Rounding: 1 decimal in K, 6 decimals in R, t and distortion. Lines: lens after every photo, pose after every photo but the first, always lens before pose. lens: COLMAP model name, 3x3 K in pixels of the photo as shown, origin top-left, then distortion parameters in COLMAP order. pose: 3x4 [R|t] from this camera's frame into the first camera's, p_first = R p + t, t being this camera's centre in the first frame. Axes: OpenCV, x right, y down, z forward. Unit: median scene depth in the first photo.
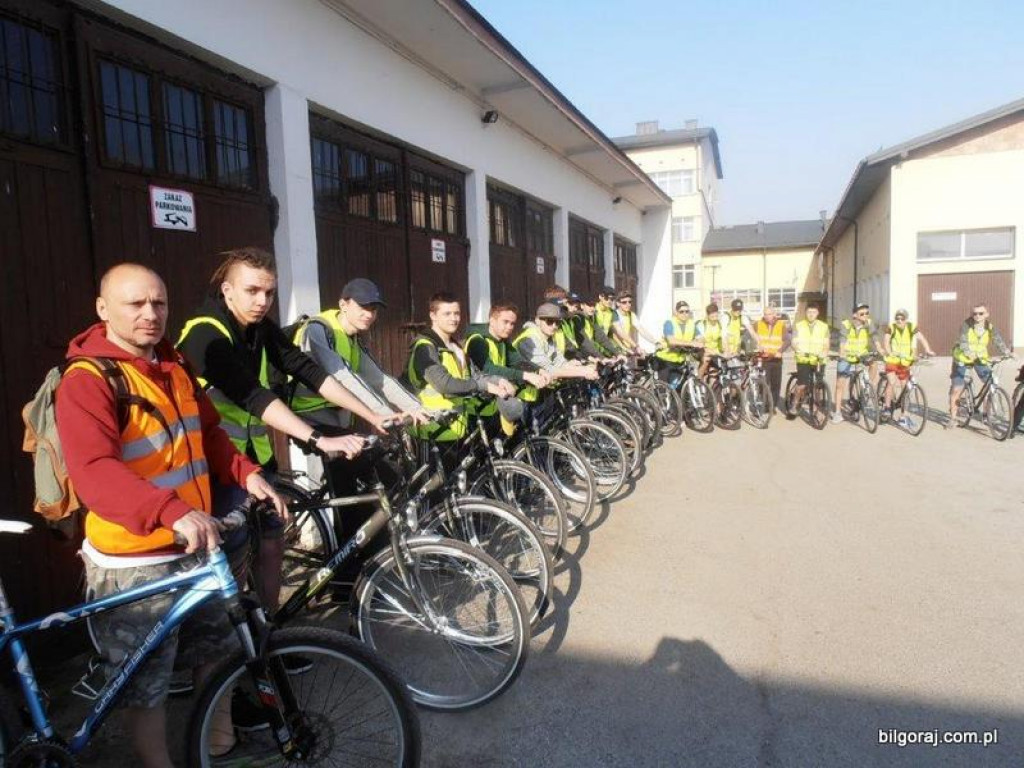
lens RADIAL K [[692.6, 0, 508.1], [0, 692.6, 382.2], [0, 0, 1]] dist [-0.000288, 0.001280]
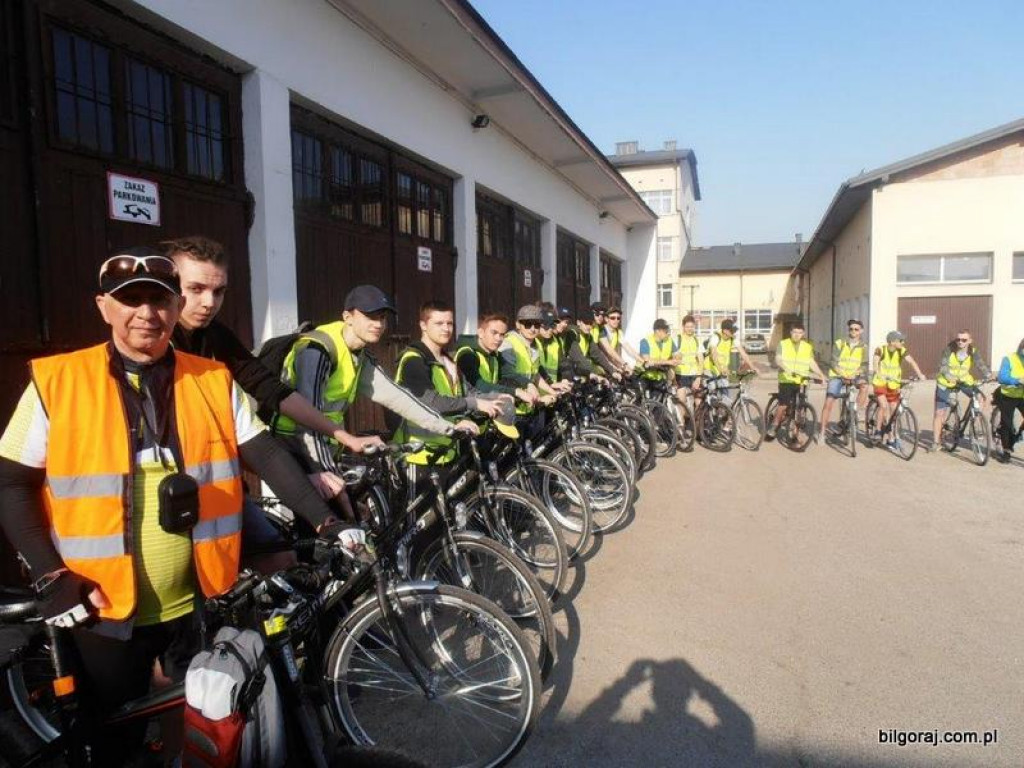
lens RADIAL K [[688.3, 0, 502.7], [0, 688.3, 383.6], [0, 0, 1]] dist [-0.000736, 0.002631]
pose [[0.999445, 0.017255, 0.028488, -0.018213], [-0.016665, 0.999644, -0.020825, -0.001859], [-0.028837, 0.020339, 0.999377, 0.062256]]
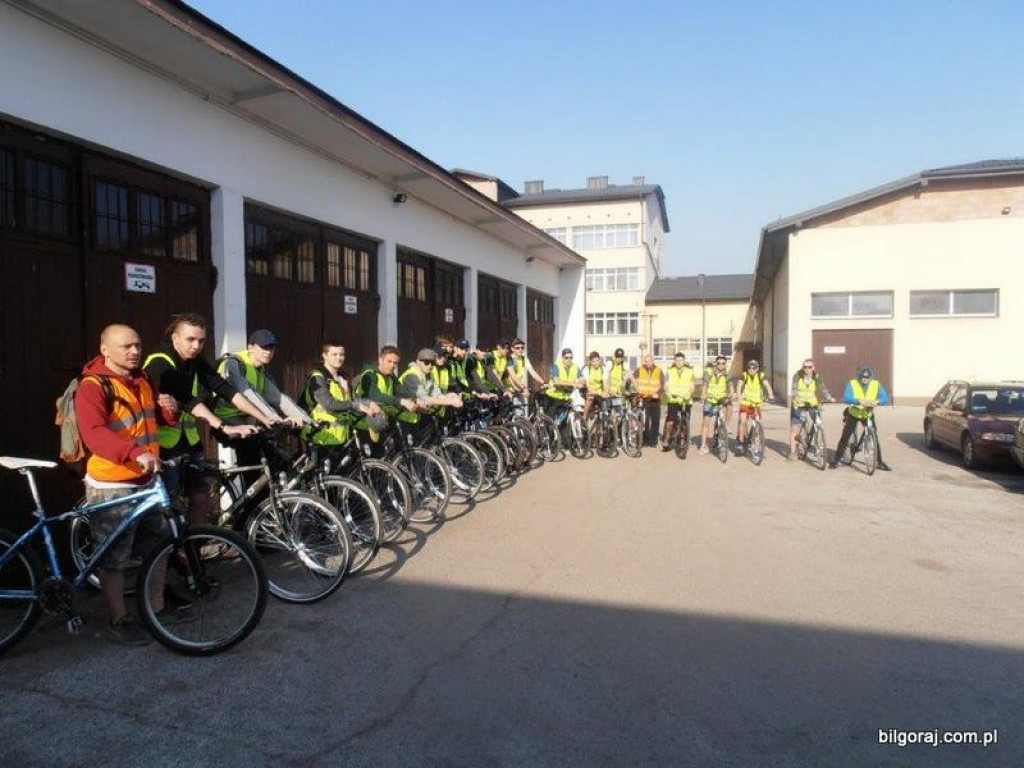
lens RADIAL K [[706.4, 0, 512.0], [0, 706.4, 384.0], [0, 0, 1]] dist [-0.004512, 0.000911]
pose [[0.998195, 0.025471, 0.054383, 0.126948], [-0.022338, 0.998097, -0.057469, 0.022888], [-0.055743, 0.056150, 0.996865, -0.292455]]
